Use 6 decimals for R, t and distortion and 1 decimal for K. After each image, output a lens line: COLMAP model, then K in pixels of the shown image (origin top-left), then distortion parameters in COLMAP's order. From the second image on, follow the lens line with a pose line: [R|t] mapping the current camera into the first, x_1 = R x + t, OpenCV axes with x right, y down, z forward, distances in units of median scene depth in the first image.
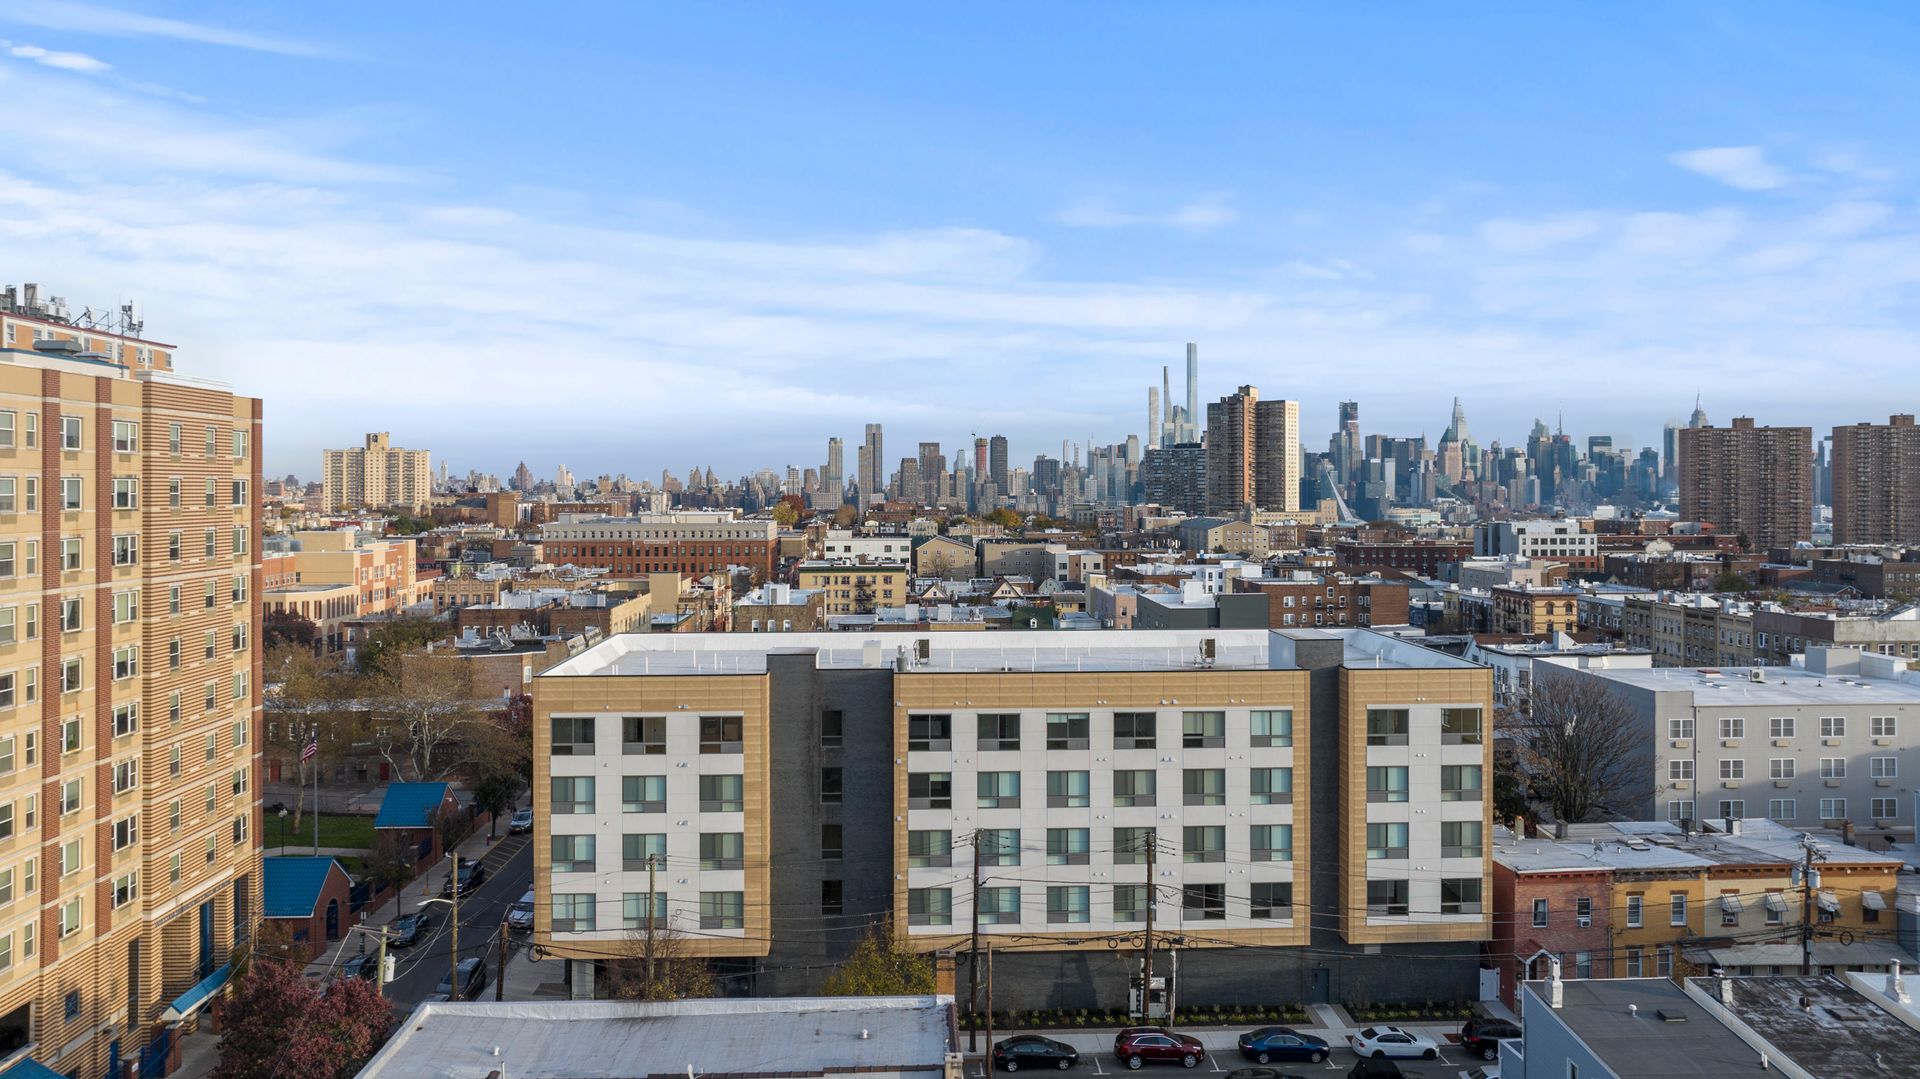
lens RADIAL K [[1343.8, 0, 960.0], [0, 1343.8, 539.5], [0, 0, 1]] dist [-0.009017, 0.003515]
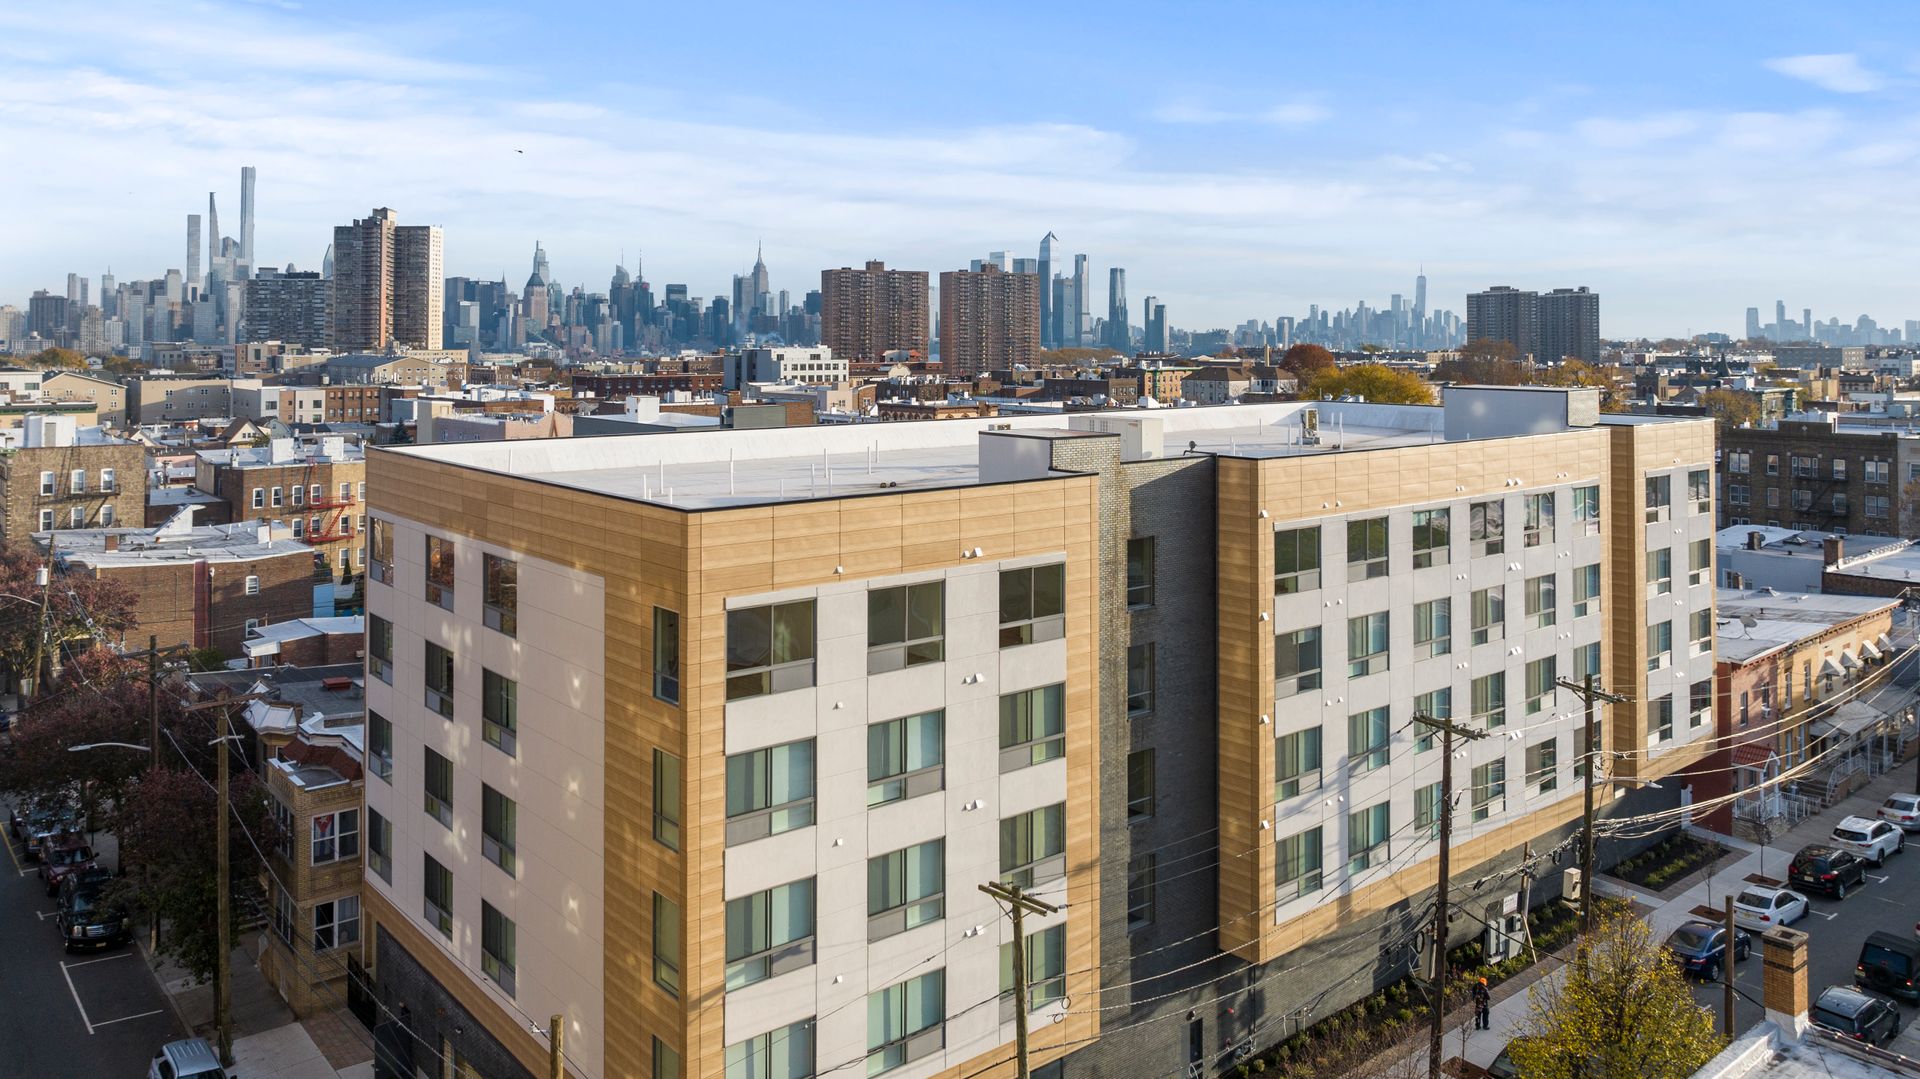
lens RADIAL K [[1390.8, 0, 950.9], [0, 1390.8, 335.4], [0, 0, 1]] dist [-0.008730, -0.033032]
pose [[0.797789, 0.003951, 0.602923, -0.095450], [0.018736, 0.999333, -0.031341, 0.012096], [-0.602645, 0.036300, 0.797183, 0.116888]]
